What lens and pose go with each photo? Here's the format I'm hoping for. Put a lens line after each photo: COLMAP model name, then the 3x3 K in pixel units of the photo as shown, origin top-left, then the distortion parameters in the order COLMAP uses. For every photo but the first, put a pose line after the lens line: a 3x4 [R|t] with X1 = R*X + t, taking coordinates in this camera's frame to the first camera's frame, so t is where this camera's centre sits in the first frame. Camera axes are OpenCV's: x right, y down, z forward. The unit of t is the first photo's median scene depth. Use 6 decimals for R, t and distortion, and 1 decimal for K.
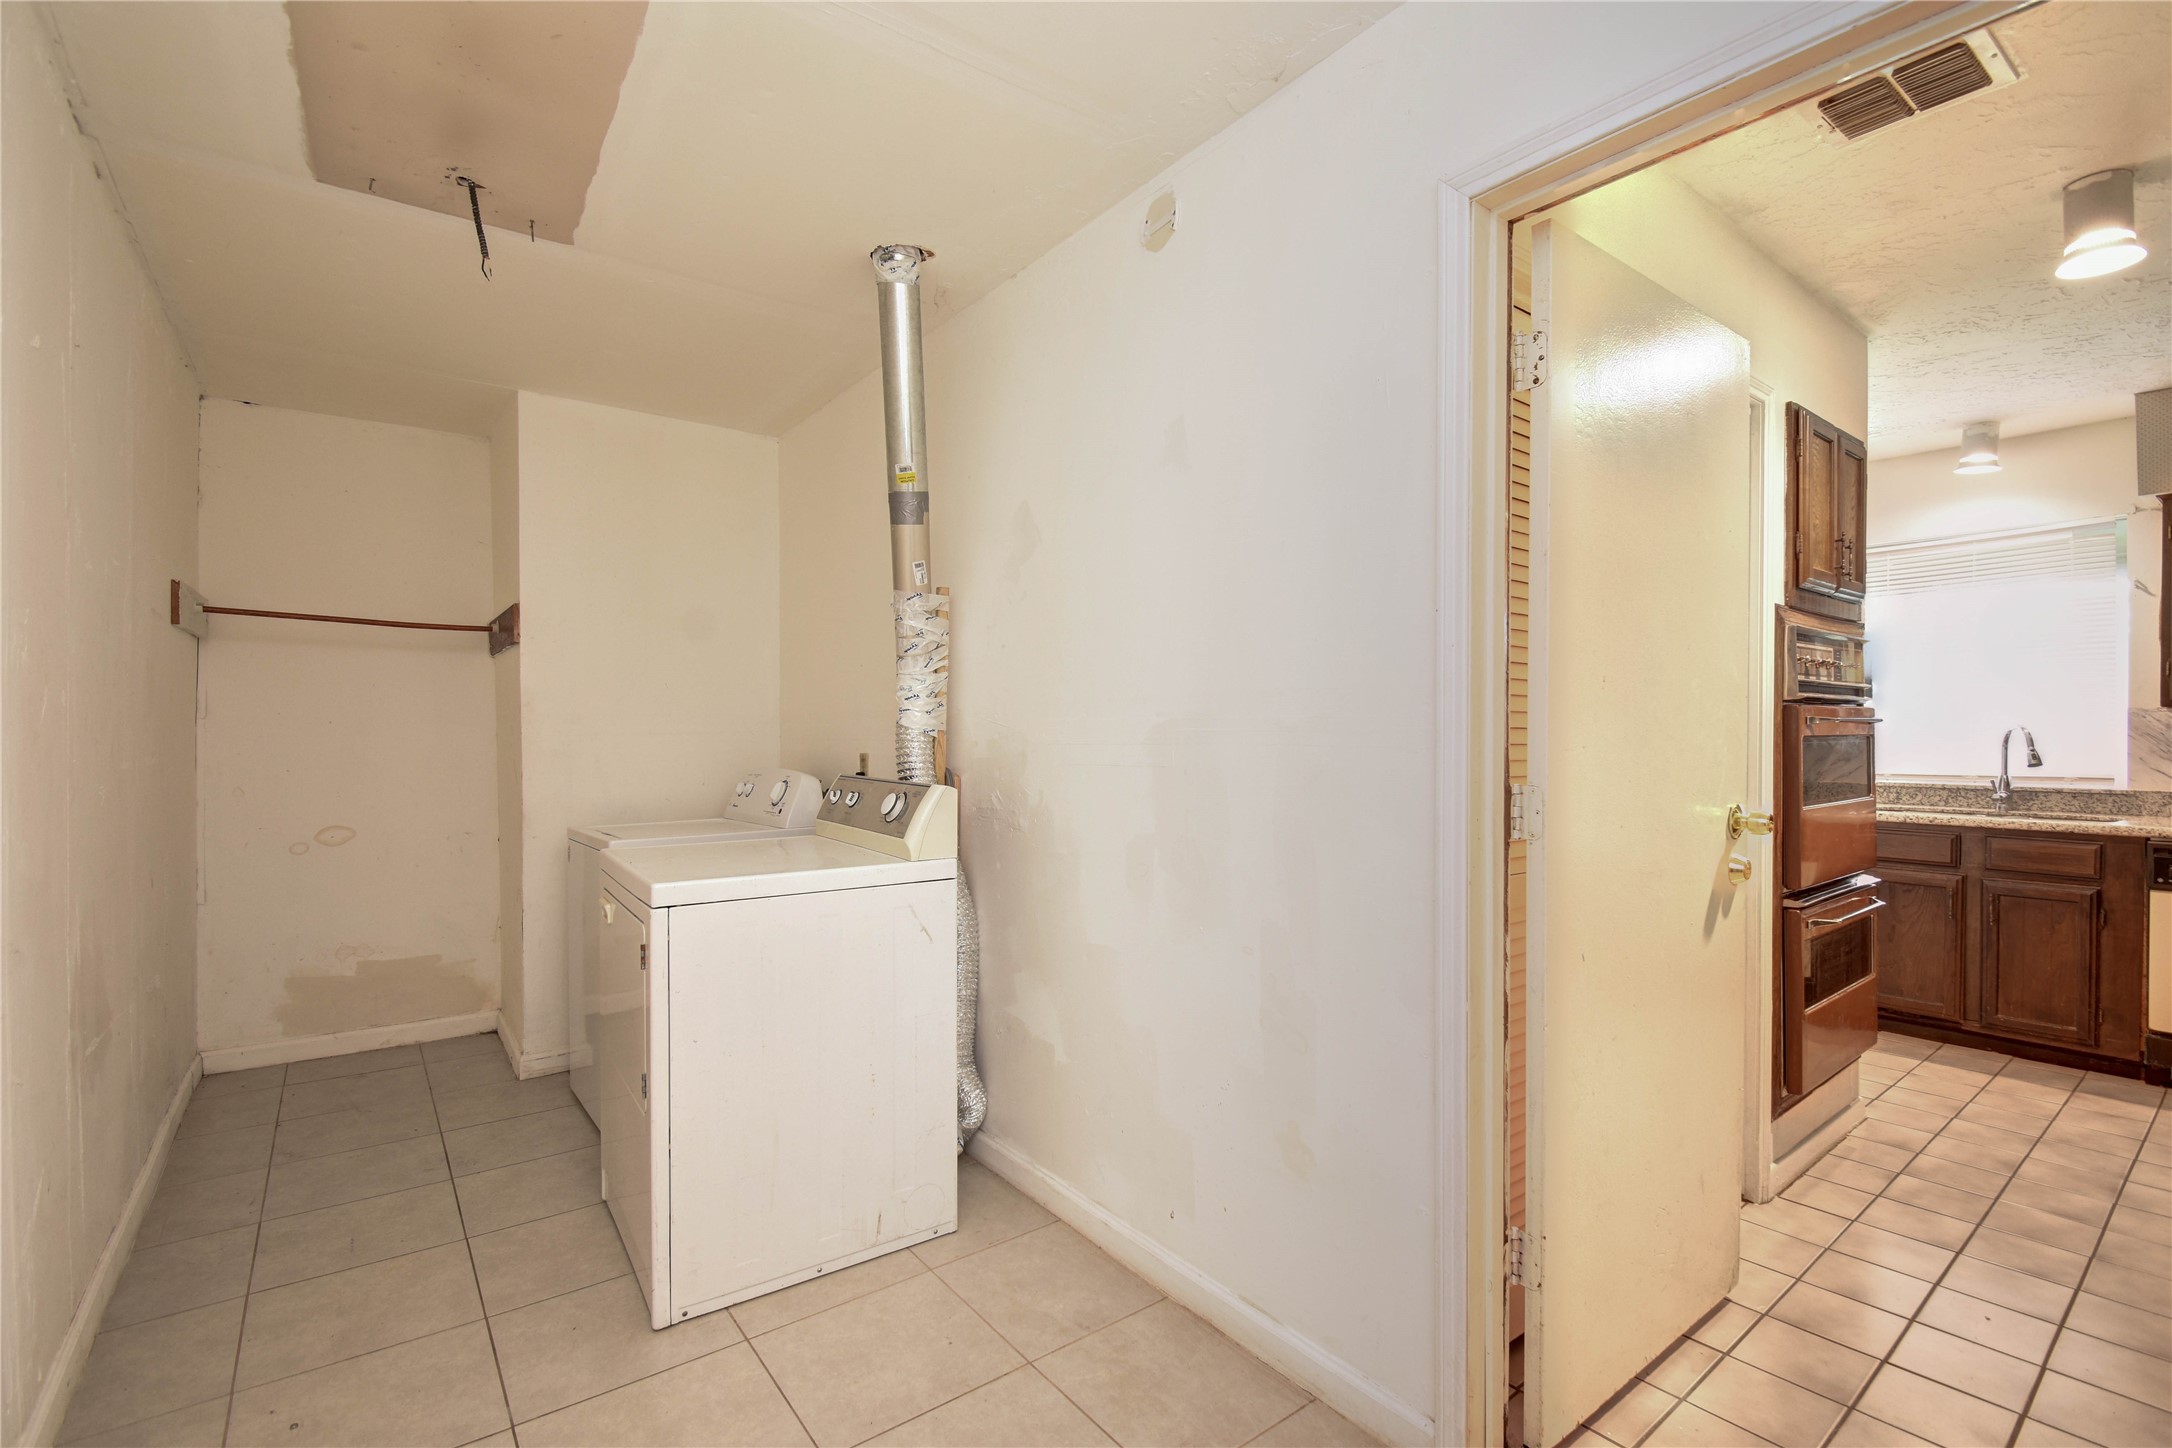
lens RADIAL K [[969.9, 0, 1119.1], [0, 969.9, 743.1], [0, 0, 1]] dist [0.009805, -0.013165]
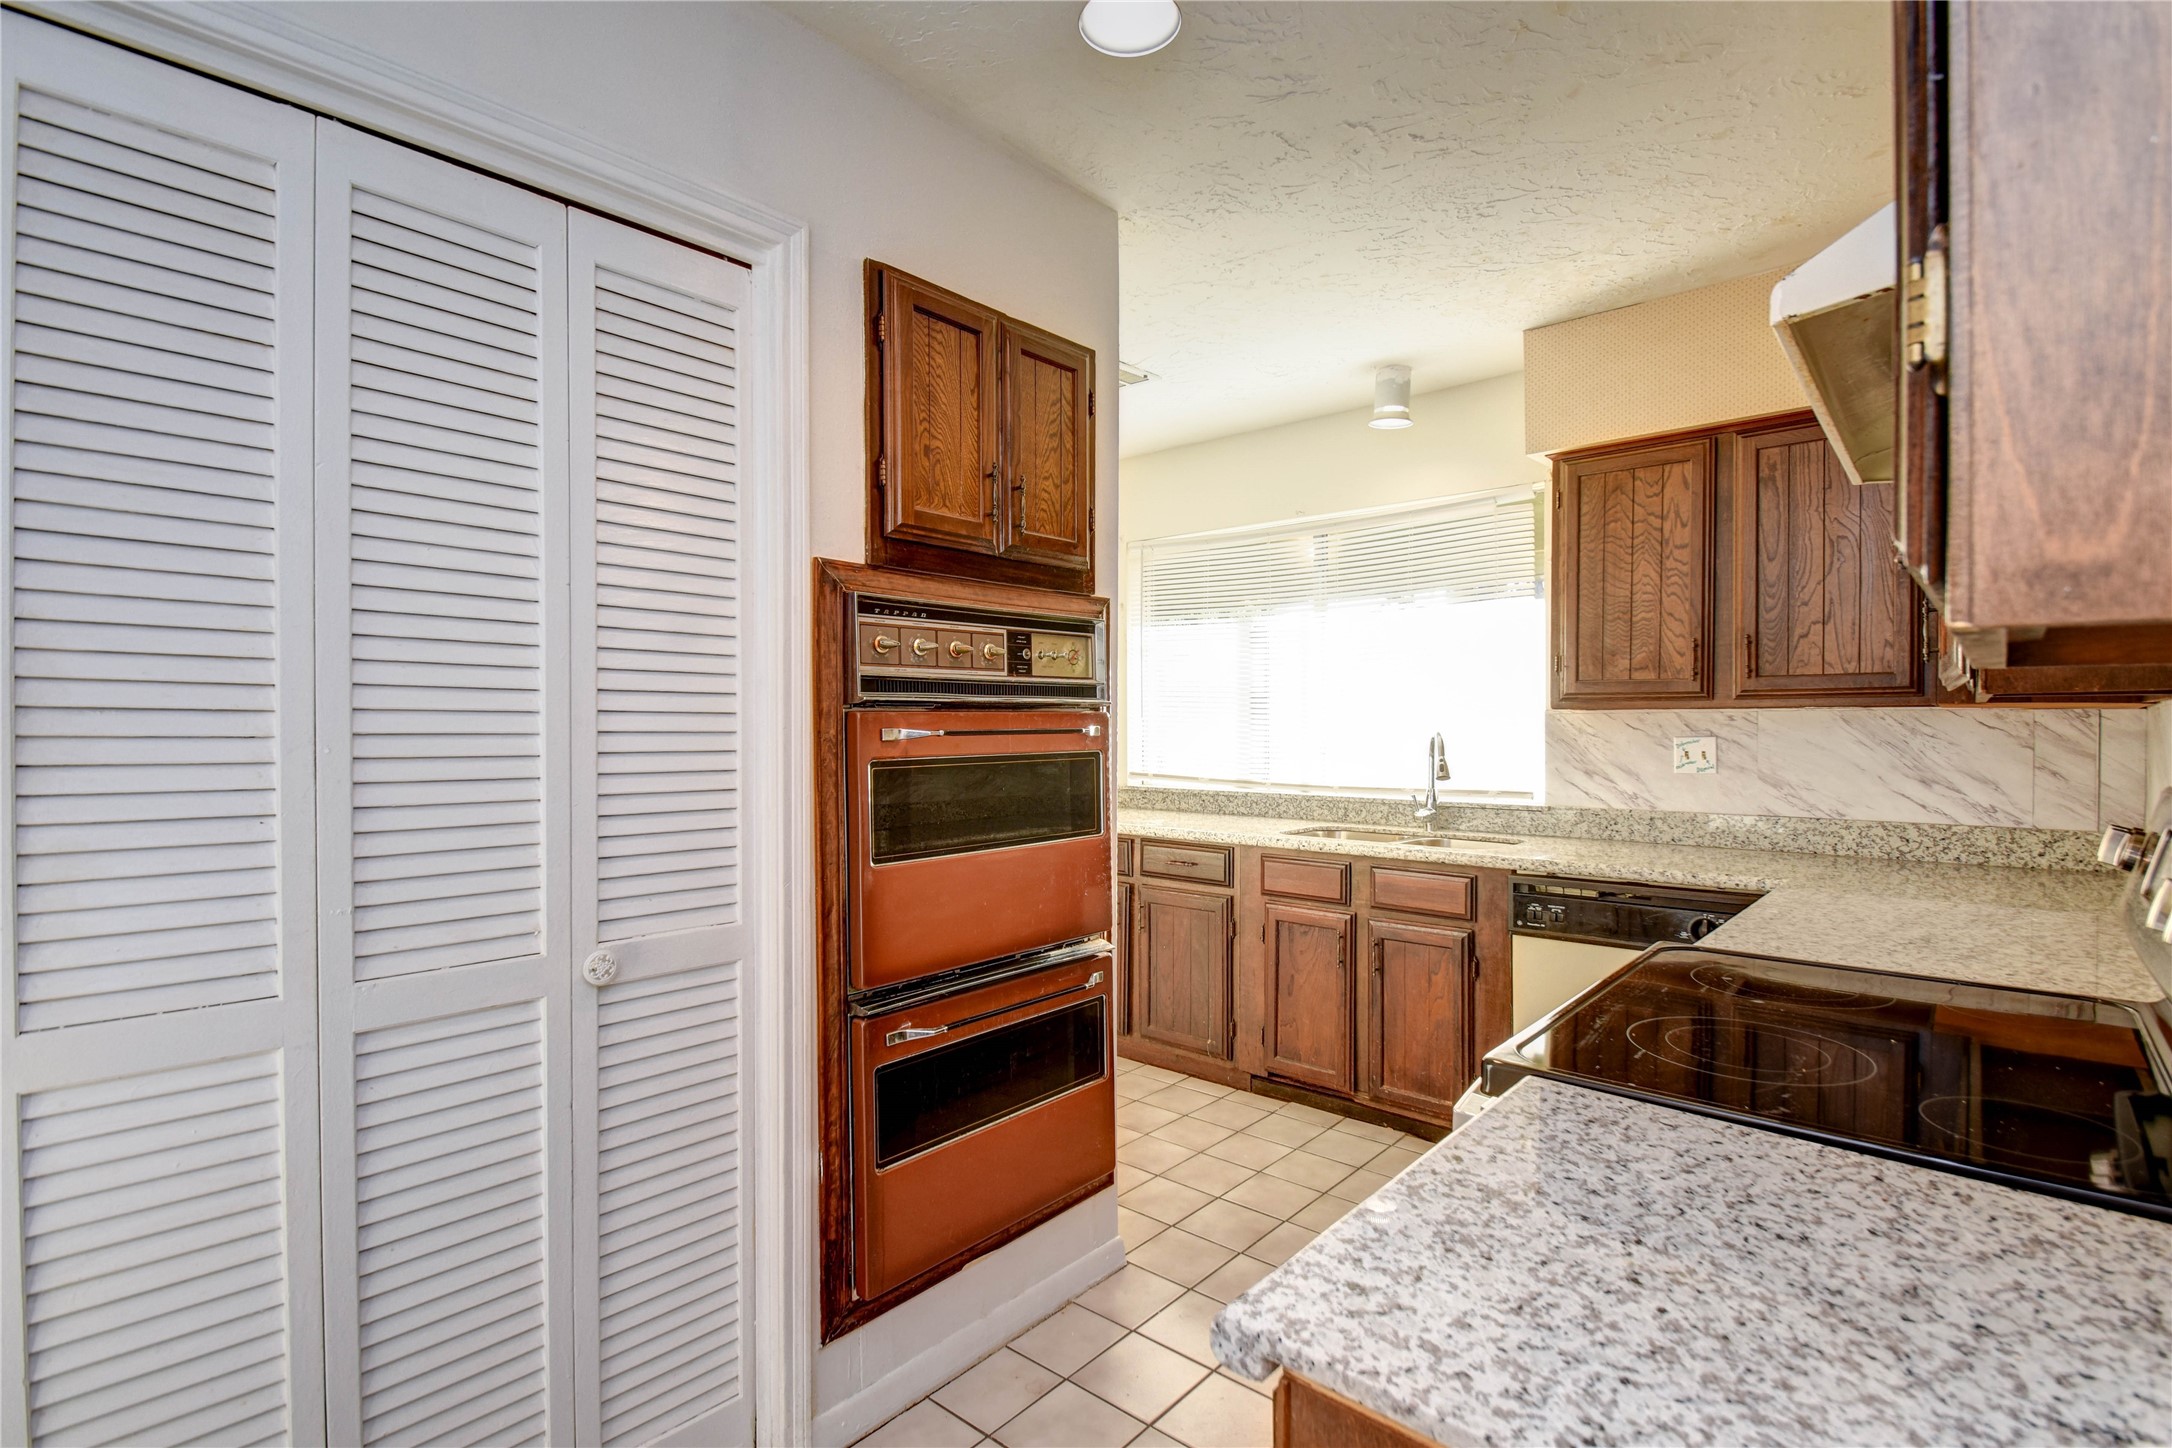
lens RADIAL K [[1026.3, 0, 1141.0], [0, 1026.3, 728.3], [0, 0, 1]] dist [0.001190, 0.000050]
pose [[0.974104, -0.001081, 0.226099, 0.515793], [0.002618, 0.999975, -0.006496, -0.016398], [-0.226087, 0.006919, 0.974083, 0.199628]]
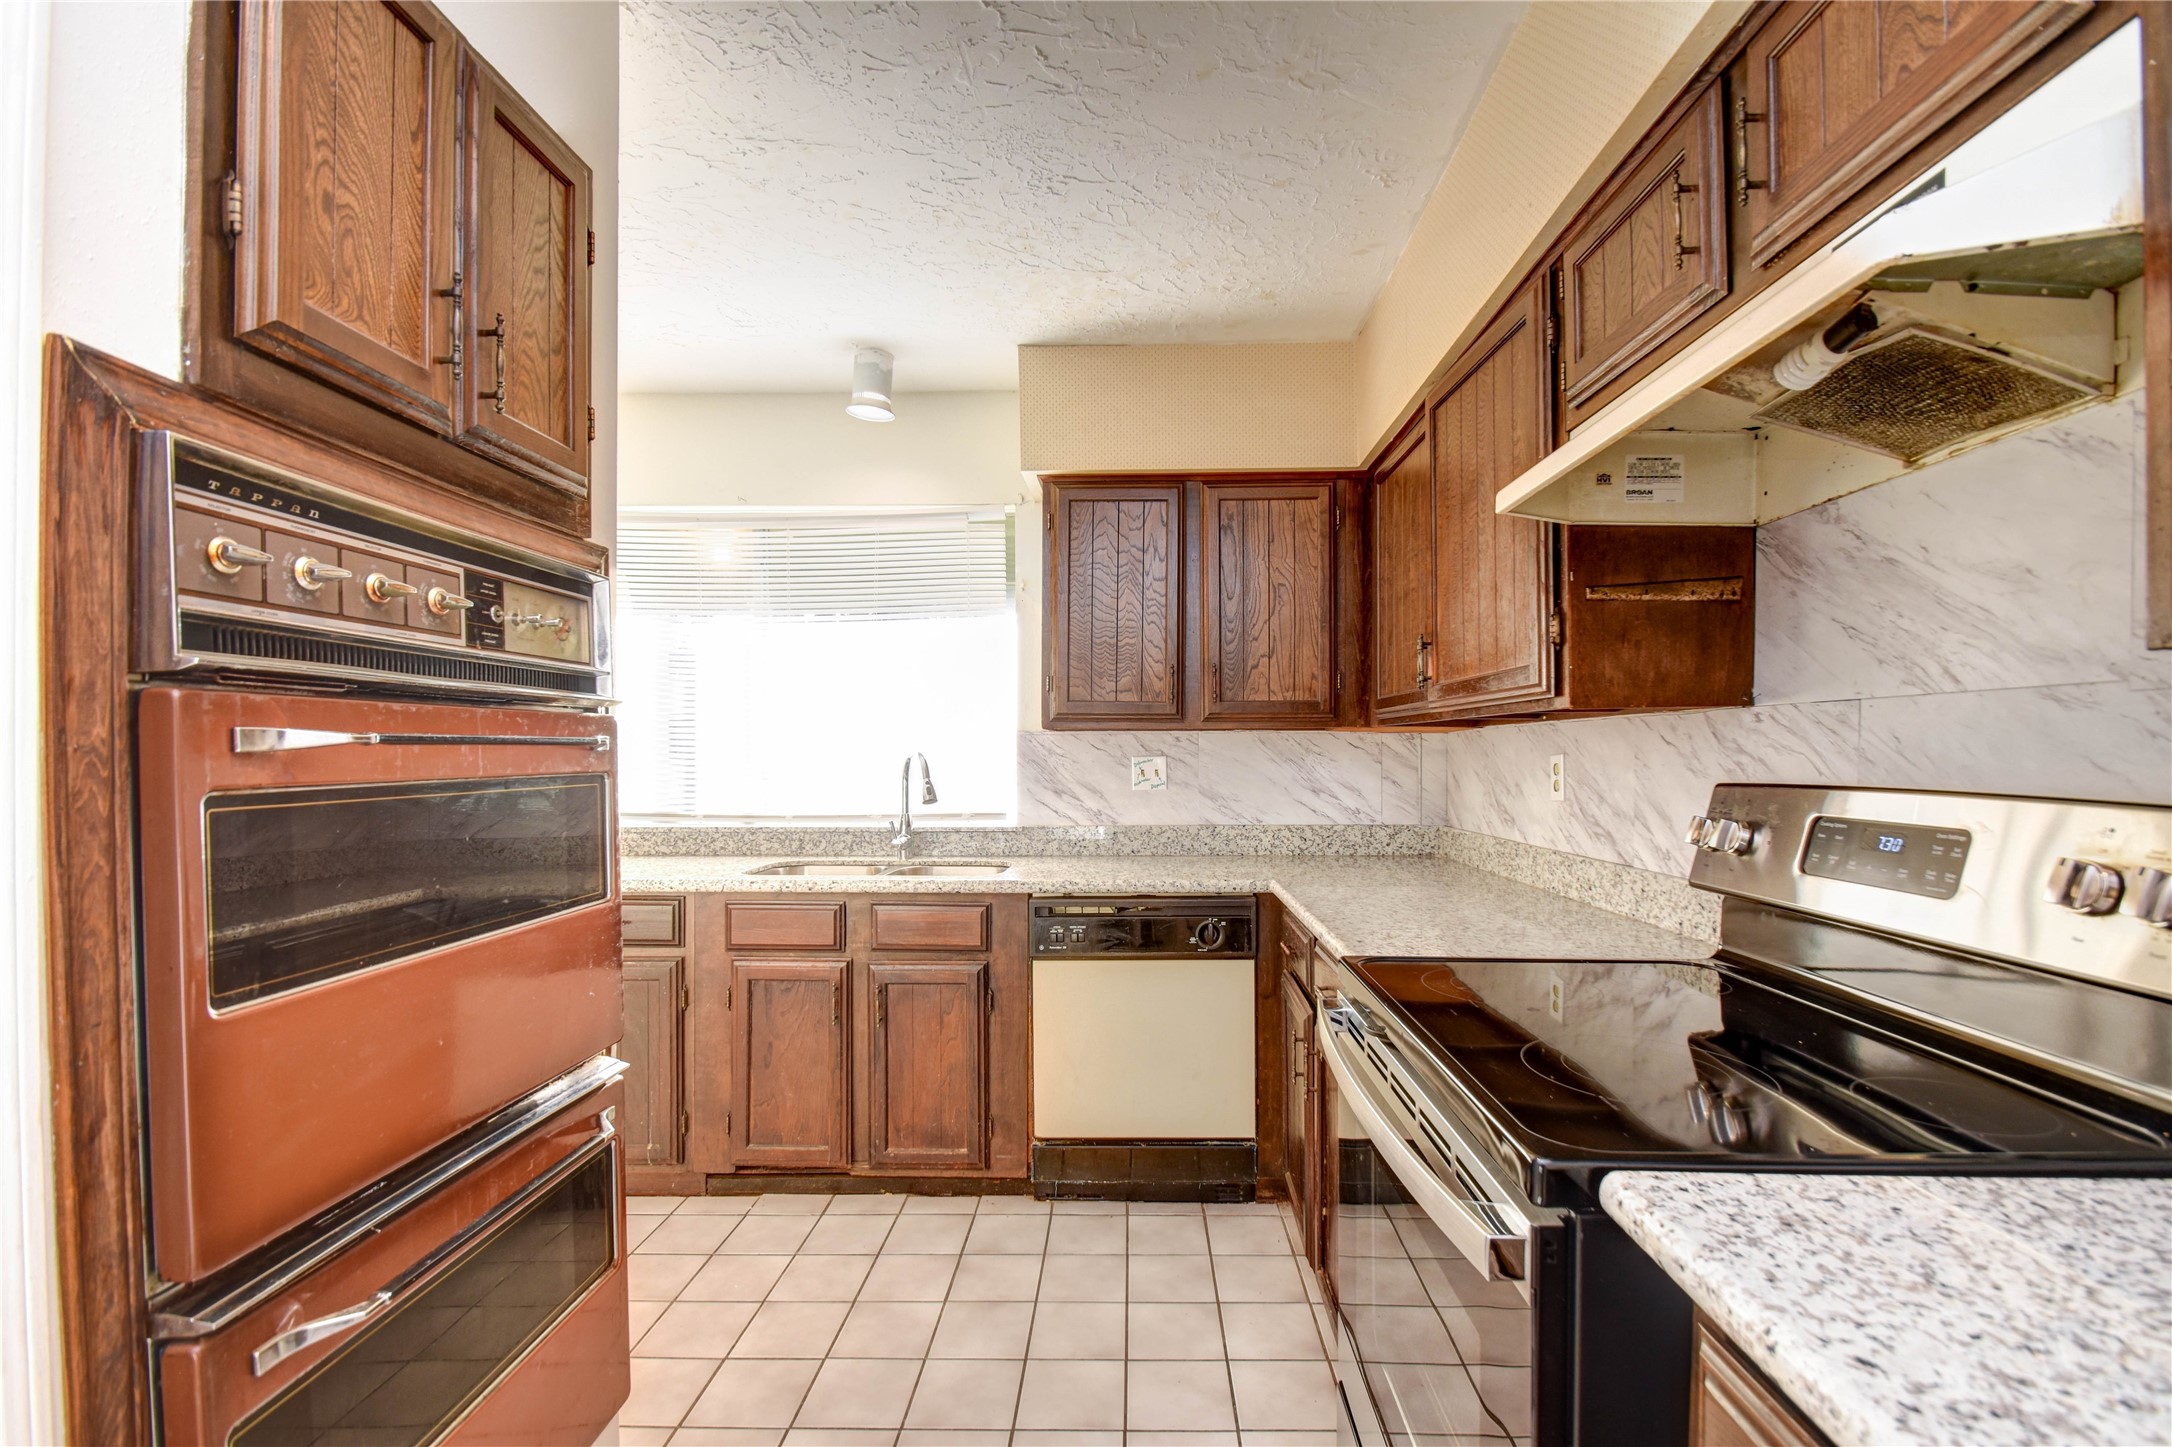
lens RADIAL K [[954.2, 0, 1133.2], [0, 954.2, 753.5], [0, 0, 1]] dist [0.008307, -0.013043]
pose [[0.619361, -0.000561, 0.785106, 0.461443], [0.009842, 0.999927, -0.007050, -0.009984], [-0.785045, 0.012093, 0.619321, 0.408835]]
